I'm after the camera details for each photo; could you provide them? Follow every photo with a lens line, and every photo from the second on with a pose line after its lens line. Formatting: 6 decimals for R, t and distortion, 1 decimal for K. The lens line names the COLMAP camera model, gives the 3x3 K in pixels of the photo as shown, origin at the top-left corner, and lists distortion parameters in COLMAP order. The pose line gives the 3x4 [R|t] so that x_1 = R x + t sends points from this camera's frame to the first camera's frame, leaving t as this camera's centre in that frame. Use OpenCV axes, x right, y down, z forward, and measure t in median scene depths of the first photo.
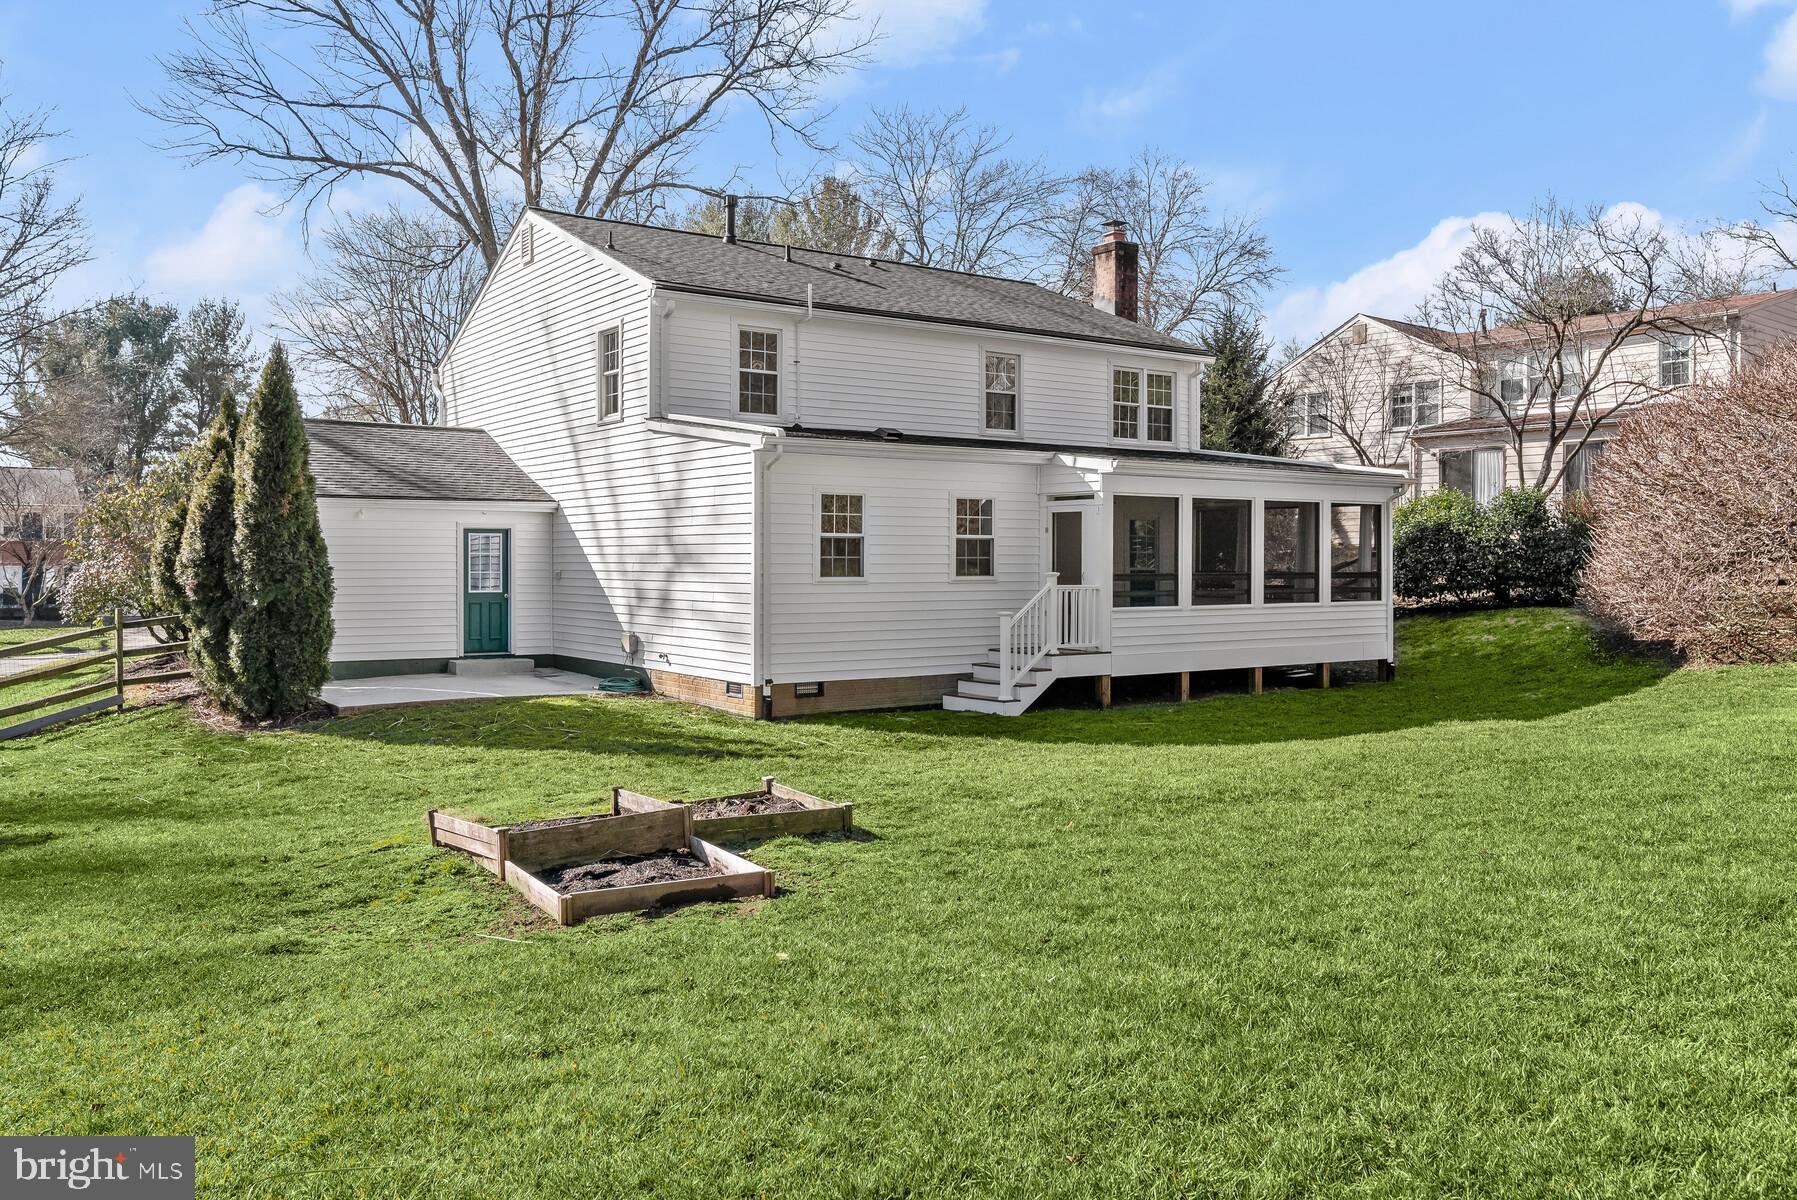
lens RADIAL K [[1405.9, 0, 898.5], [0, 1405.9, 600.0], [0, 0, 1]] dist [0.004707, 0.002453]
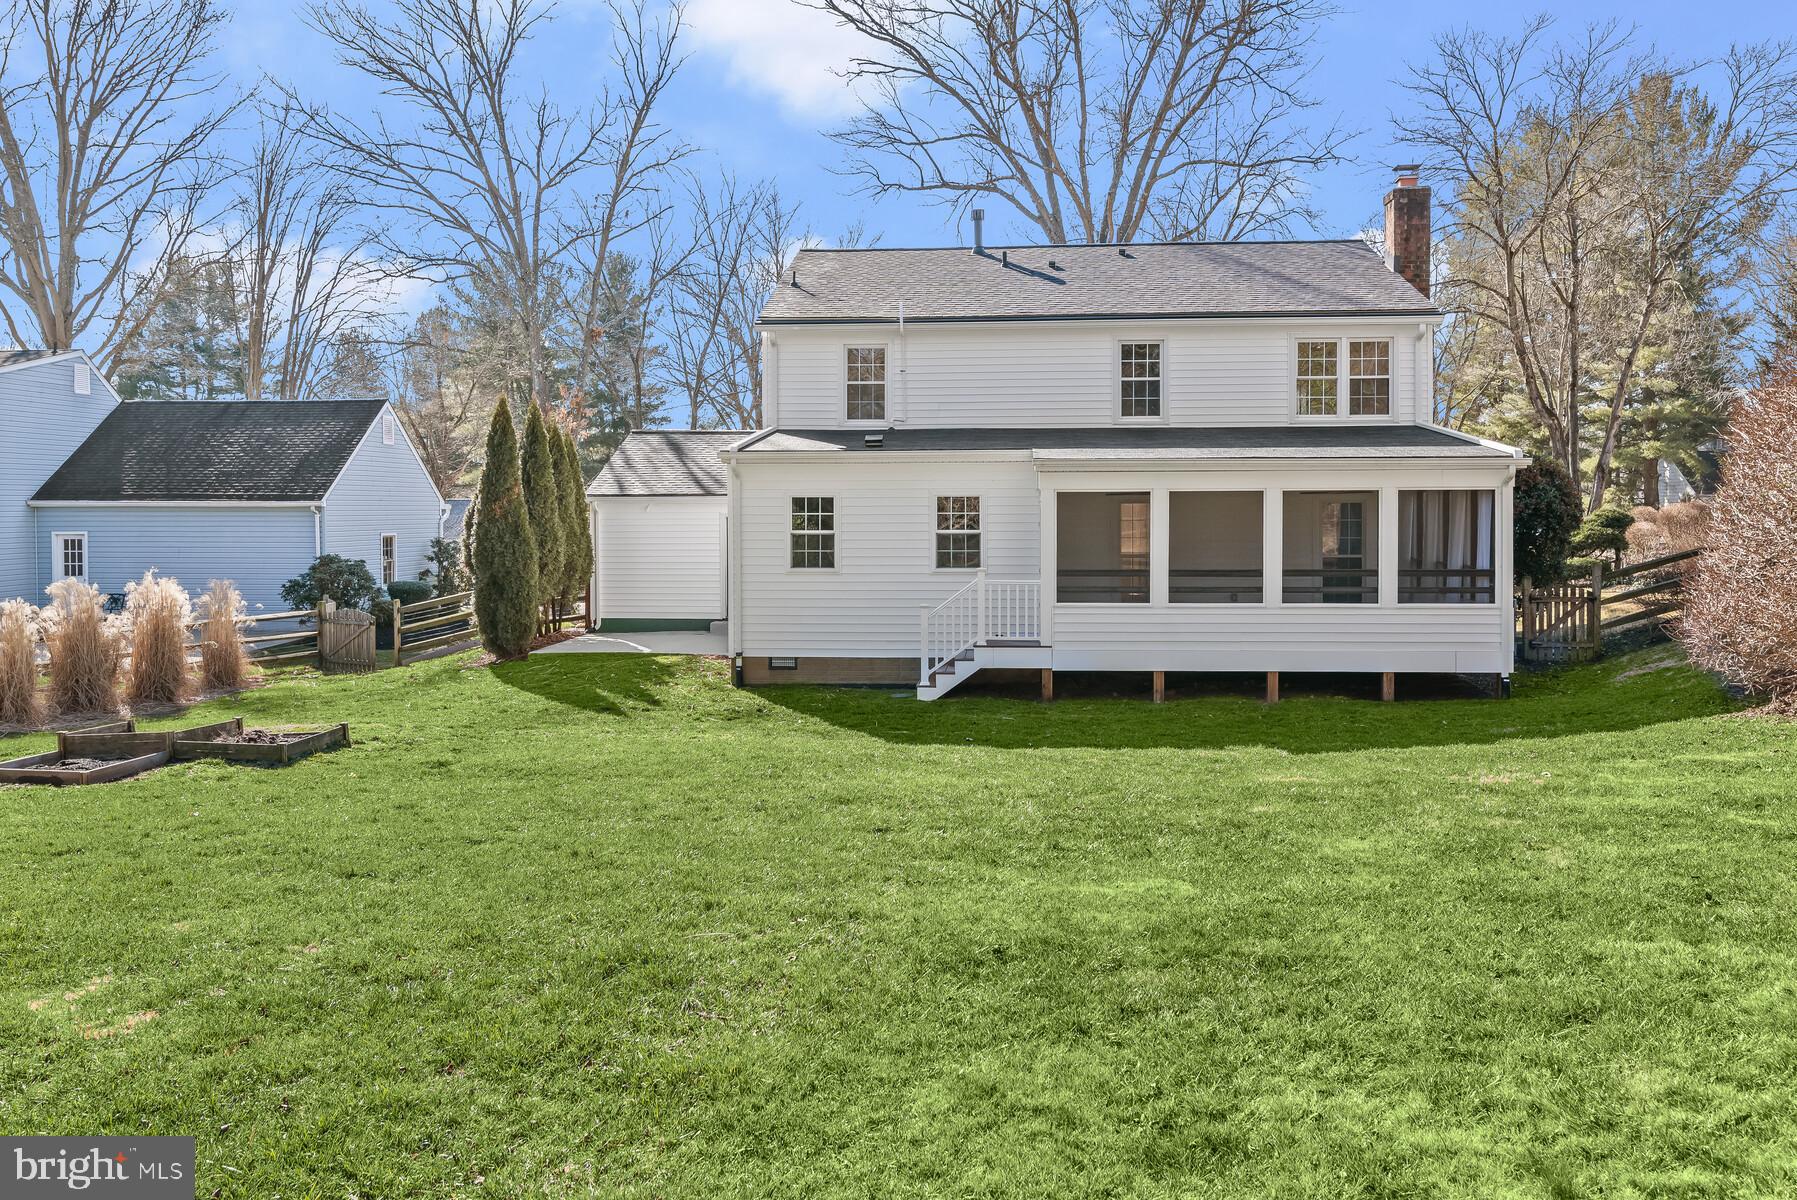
lens RADIAL K [[1425.7, 0, 898.7], [0, 1425.7, 540.4], [0, 0, 1]] dist [-0.004238, 0.000143]
pose [[0.759779, 0.012605, -0.650060, 0.691477], [-0.013623, 0.999901, 0.003465, -0.039378], [0.650039, 0.006223, 0.759875, 0.136423]]
